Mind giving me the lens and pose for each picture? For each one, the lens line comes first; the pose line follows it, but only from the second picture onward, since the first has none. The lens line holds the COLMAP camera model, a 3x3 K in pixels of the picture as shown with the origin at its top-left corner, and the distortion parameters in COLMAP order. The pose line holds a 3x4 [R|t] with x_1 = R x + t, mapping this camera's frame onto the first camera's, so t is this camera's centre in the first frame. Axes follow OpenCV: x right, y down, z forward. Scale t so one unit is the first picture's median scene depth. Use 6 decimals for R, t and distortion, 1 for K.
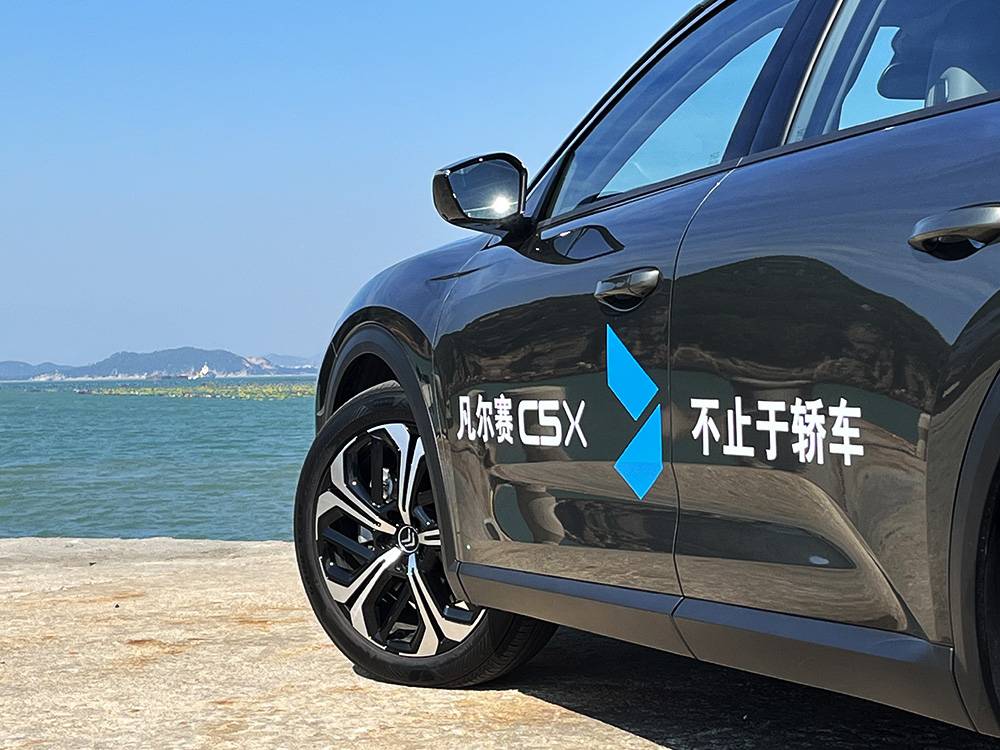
lens RADIAL K [[2270.6, 0, 499.7], [0, 2270.6, 375.1], [0, 0, 1]] dist [-0.177695, 0.000000]
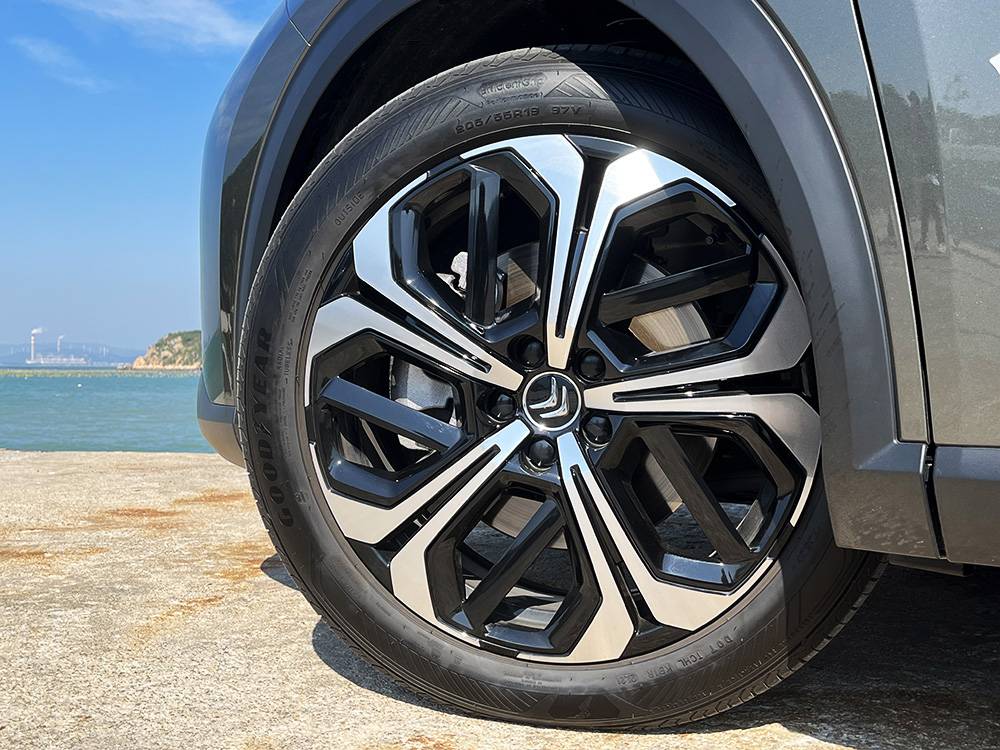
lens RADIAL K [[1114.9, 0, 501.4], [0, 1114.9, 372.8], [0, 0, 1]] dist [-0.024659, 0.000000]
pose [[0.917018, 0.025103, 0.398055, -0.137247], [-0.023954, 0.999682, -0.007860, 0.068521], [-0.398126, -0.002327, 0.917328, 0.799059]]
